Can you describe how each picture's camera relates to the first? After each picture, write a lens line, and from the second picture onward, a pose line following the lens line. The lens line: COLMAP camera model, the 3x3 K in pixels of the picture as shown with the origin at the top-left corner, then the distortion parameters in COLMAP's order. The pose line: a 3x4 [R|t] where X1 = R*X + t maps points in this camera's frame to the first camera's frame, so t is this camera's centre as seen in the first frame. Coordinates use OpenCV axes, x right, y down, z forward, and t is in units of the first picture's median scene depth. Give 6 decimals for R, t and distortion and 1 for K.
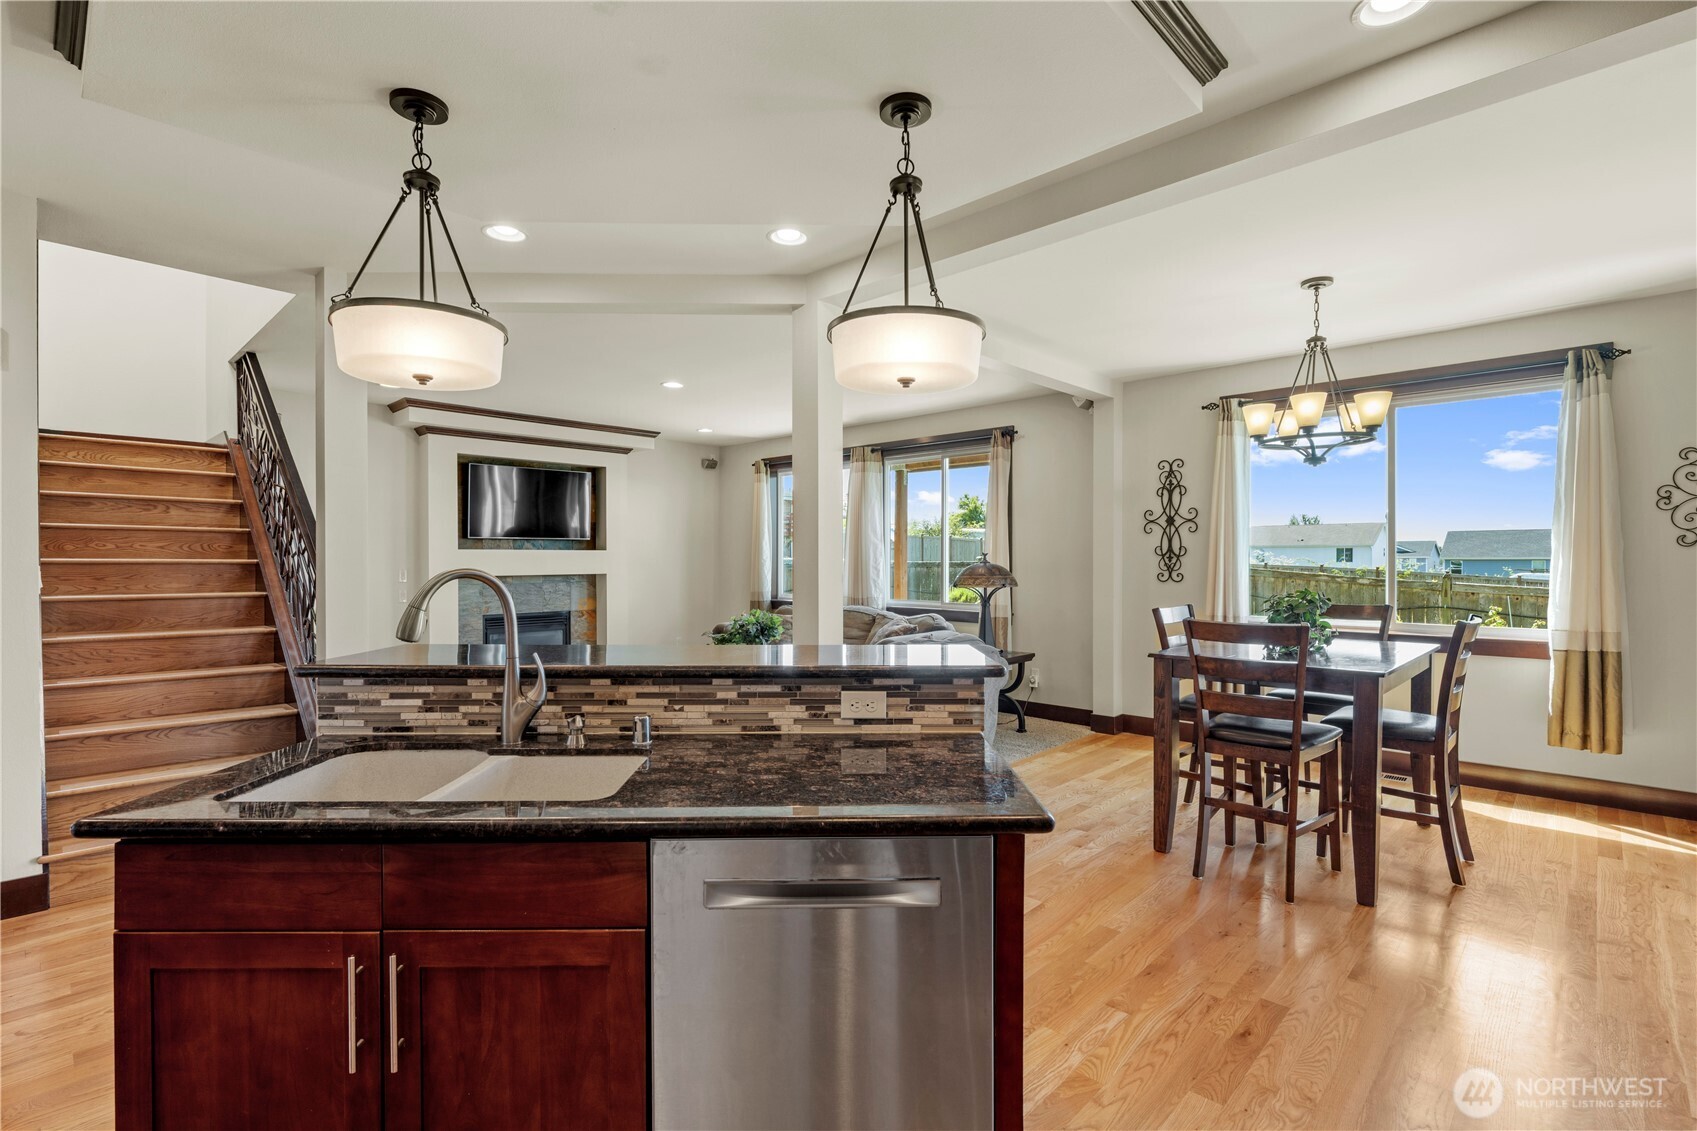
lens RADIAL K [[827.4, 0, 848.5], [0, 827.4, 565.5], [0, 0, 1]] dist [0.209704, 0.000046]
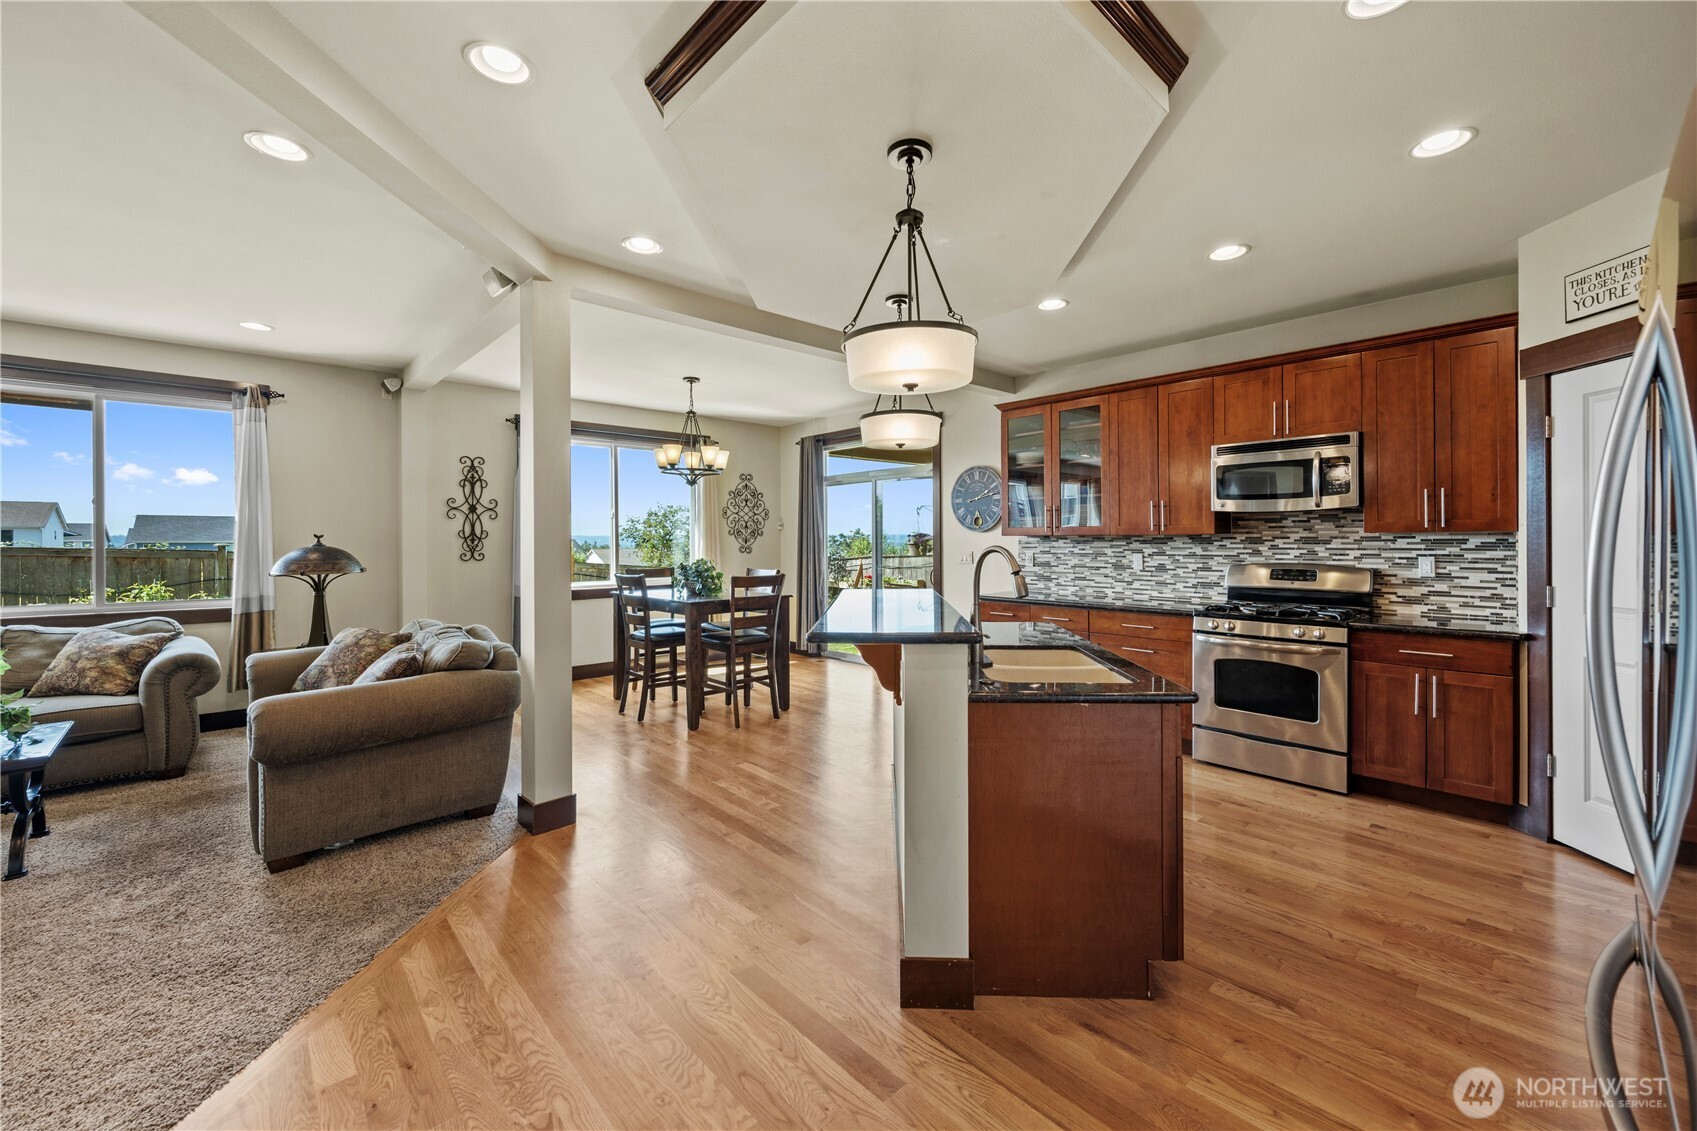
lens RADIAL K [[667.1, 0, 851.6], [0, 667.1, 544.3], [0, 0, 1]] dist [-0.008329, -0.000126]
pose [[0.055407, -0.006055, 0.998445, -0.491346], [0.011635, 0.999918, 0.005418, -0.002309], [-0.998396, 0.011317, 0.055473, 0.415328]]
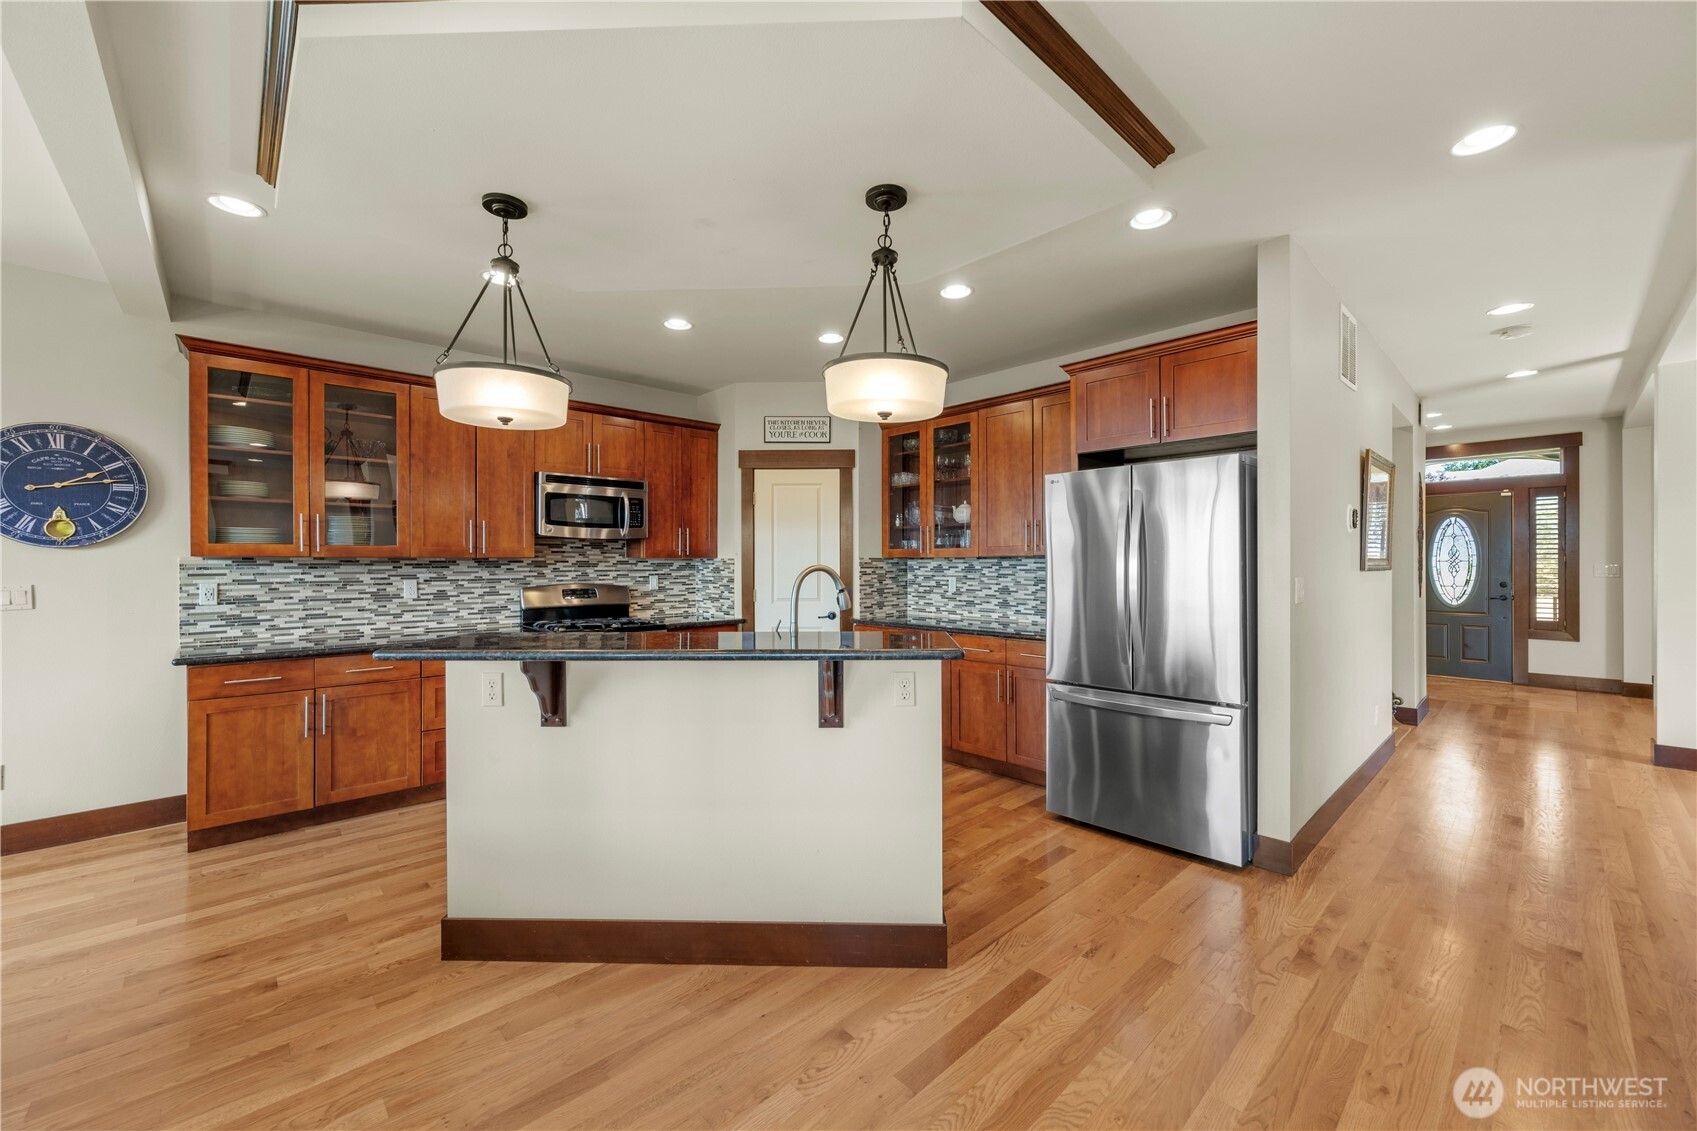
lens RADIAL K [[666.4, 0, 843.4], [0, 666.4, 561.4], [0, 0, 1]] dist [0.000274, 0.000078]
pose [[-0.998770, 0.003430, 0.049468, -0.166555], [0.003649, 0.999984, 0.004337, -0.002469], [-0.049453, 0.004512, -0.998766, 0.746453]]
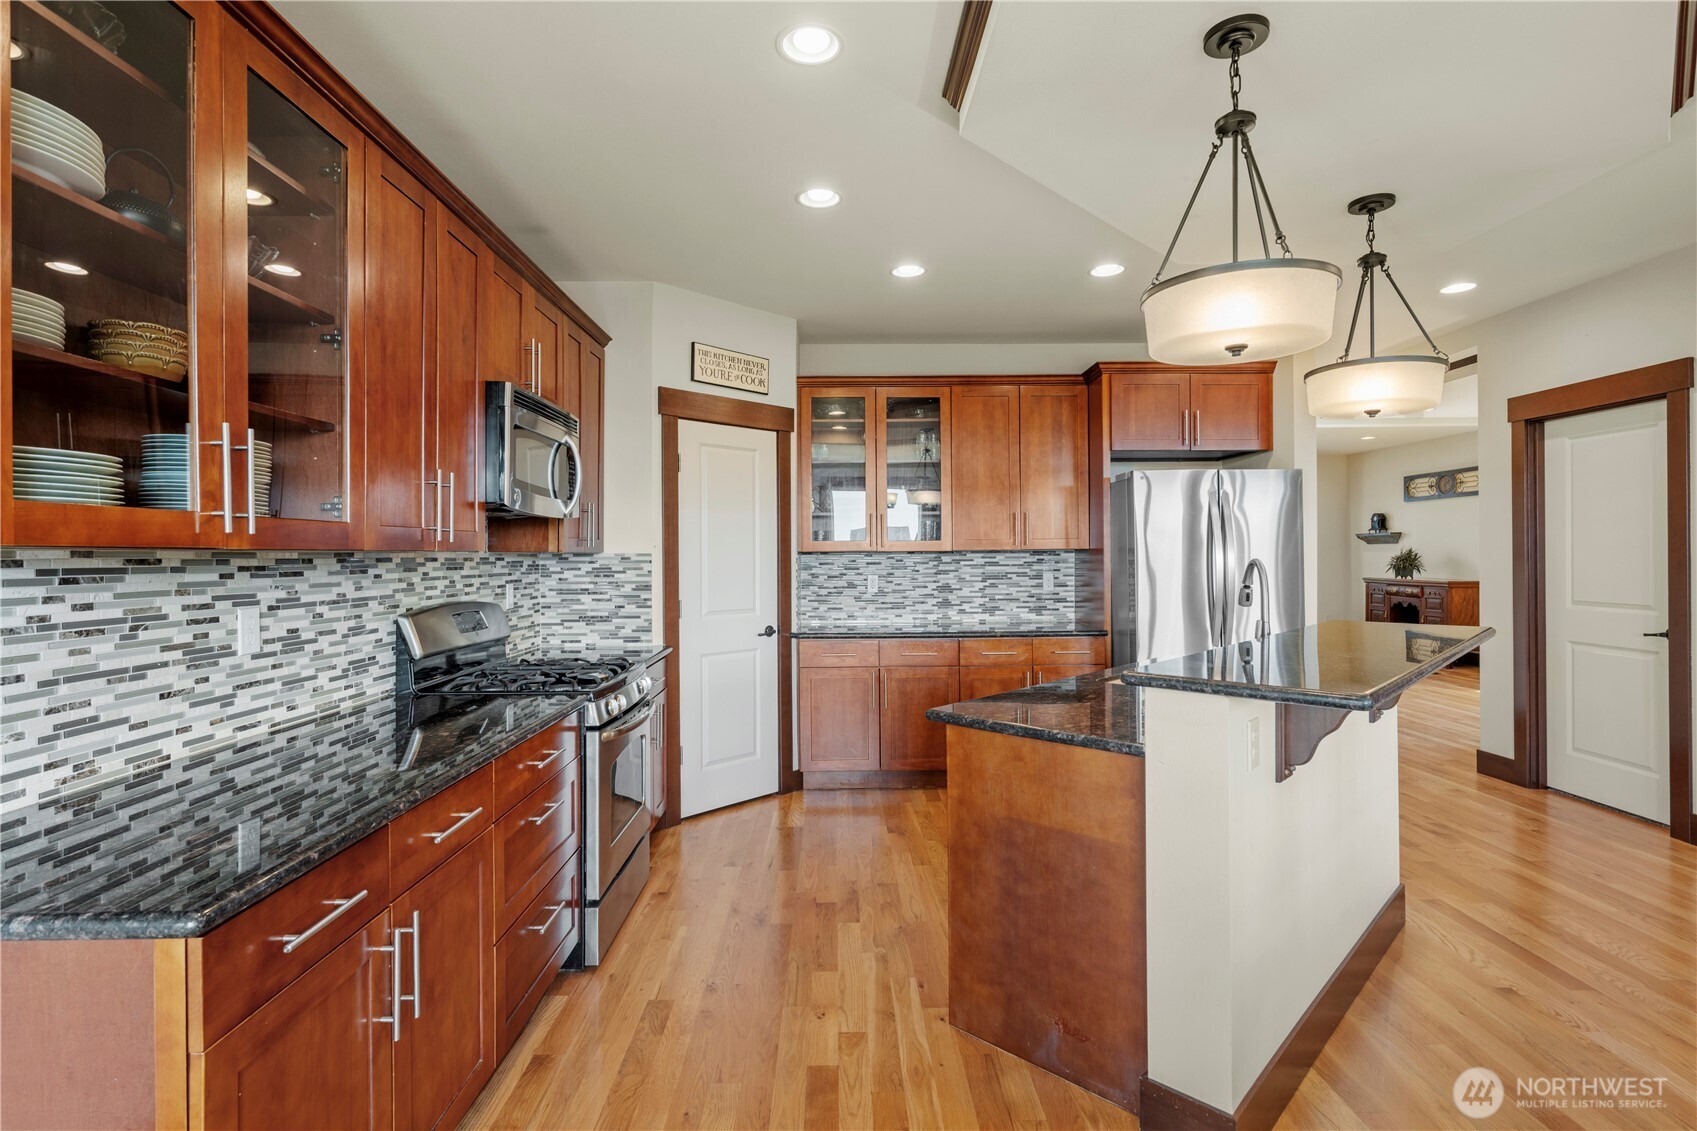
lens RADIAL K [[821.1, 0, 846.8], [0, 821.1, 556.3], [0, 0, 1]] dist [0.000863, 0.000670]
pose [[-0.706007, 0.007226, -0.708168, 0.335420], [0.003984, 0.999973, 0.006232, -0.004064], [0.708194, 0.001578, -0.706016, 0.514234]]
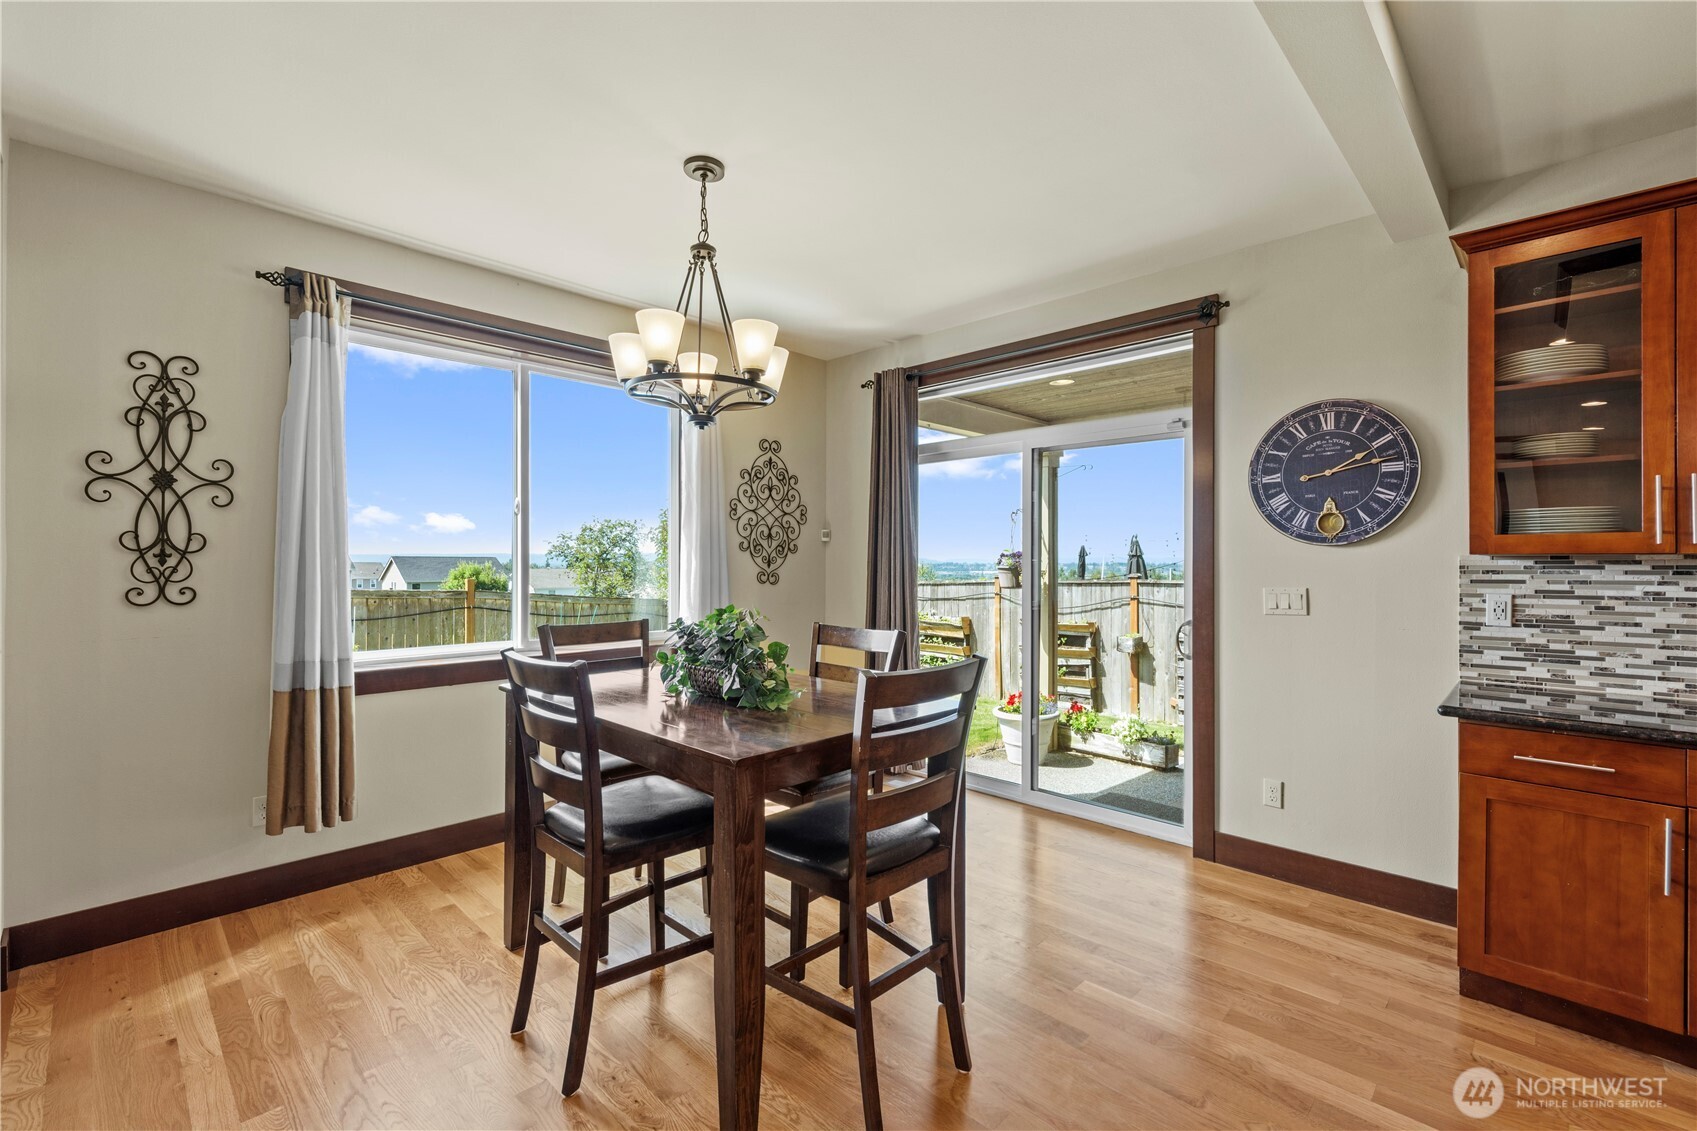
lens RADIAL K [[729.5, 0, 840.2], [0, 729.5, 561.3], [0, 0, 1]] dist [-0.013103, 0.004820]
pose [[0.010259, 0.000194, 0.999947, -0.028641], [0.005050, 0.999987, -0.000246, -0.003980], [-0.999935, 0.005053, 0.010258, 0.591582]]
